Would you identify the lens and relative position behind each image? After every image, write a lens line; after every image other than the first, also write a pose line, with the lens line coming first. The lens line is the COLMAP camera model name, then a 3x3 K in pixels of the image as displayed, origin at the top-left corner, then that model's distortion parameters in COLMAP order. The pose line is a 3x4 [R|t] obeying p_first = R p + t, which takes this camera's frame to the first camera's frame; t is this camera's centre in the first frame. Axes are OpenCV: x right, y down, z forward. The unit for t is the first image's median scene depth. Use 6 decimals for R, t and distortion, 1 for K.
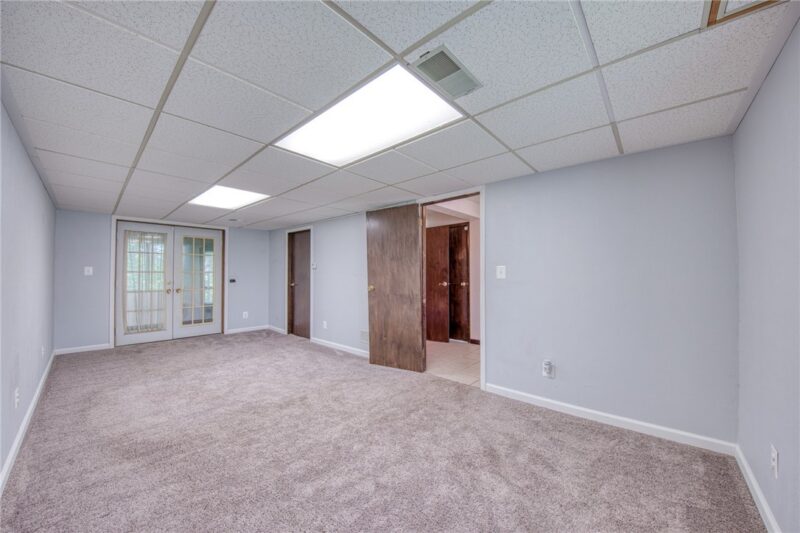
lens RADIAL K [[285.6, 0, 398.1], [0, 285.6, 267.3], [0, 0, 1]] dist [-0.021764, 0.000088]
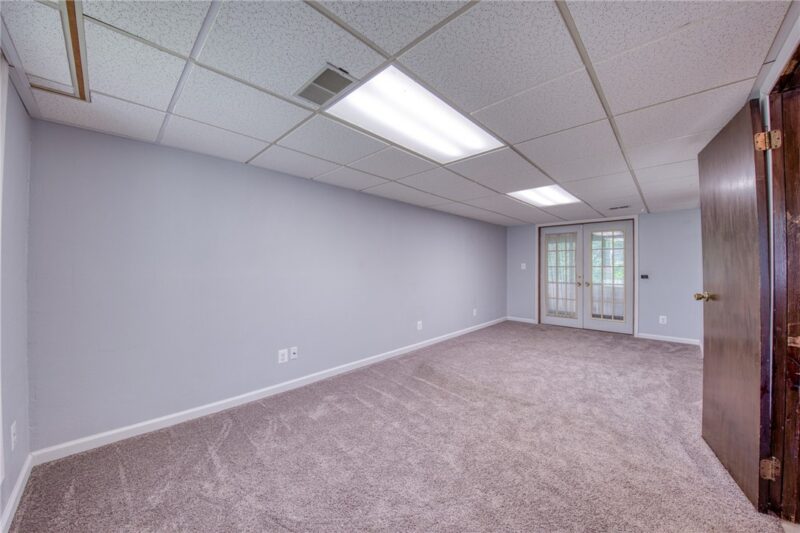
lens RADIAL K [[285.6, 0, 398.1], [0, 285.6, 267.3], [0, 0, 1]] dist [-0.021764, 0.000088]
pose [[-0.029437, -0.001828, -0.999565, 0.436150], [0.022603, 0.999741, -0.002494, 0.007972], [0.999311, -0.022667, -0.029388, 0.450942]]
